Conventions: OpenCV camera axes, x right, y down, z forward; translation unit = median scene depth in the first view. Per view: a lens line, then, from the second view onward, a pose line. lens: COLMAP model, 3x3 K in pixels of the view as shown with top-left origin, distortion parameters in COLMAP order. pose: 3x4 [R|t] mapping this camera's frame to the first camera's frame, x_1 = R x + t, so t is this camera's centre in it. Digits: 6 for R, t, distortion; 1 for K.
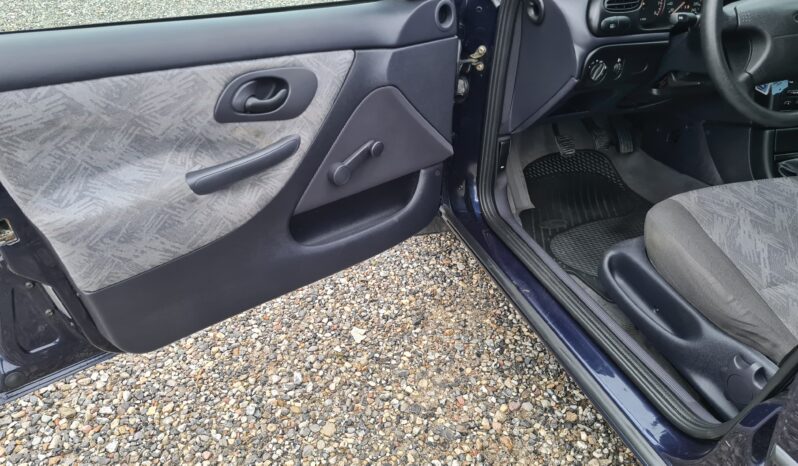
lens RADIAL K [[617.5, 0, 399.0], [0, 617.5, 233.0], [0, 0, 1]] dist [0.037411, -0.002301]
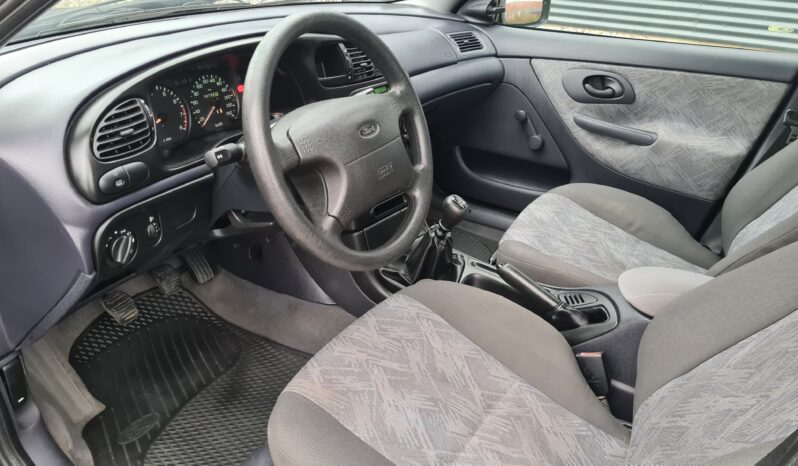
lens RADIAL K [[617.5, 0, 399.0], [0, 617.5, 233.0], [0, 0, 1]] dist [0.037411, -0.002301]
pose [[0.767315, -0.280131, 0.576849, 0.175353], [0.308220, 0.949930, 0.051318, -0.219416], [-0.562341, 0.138420, 0.815237, 0.329995]]
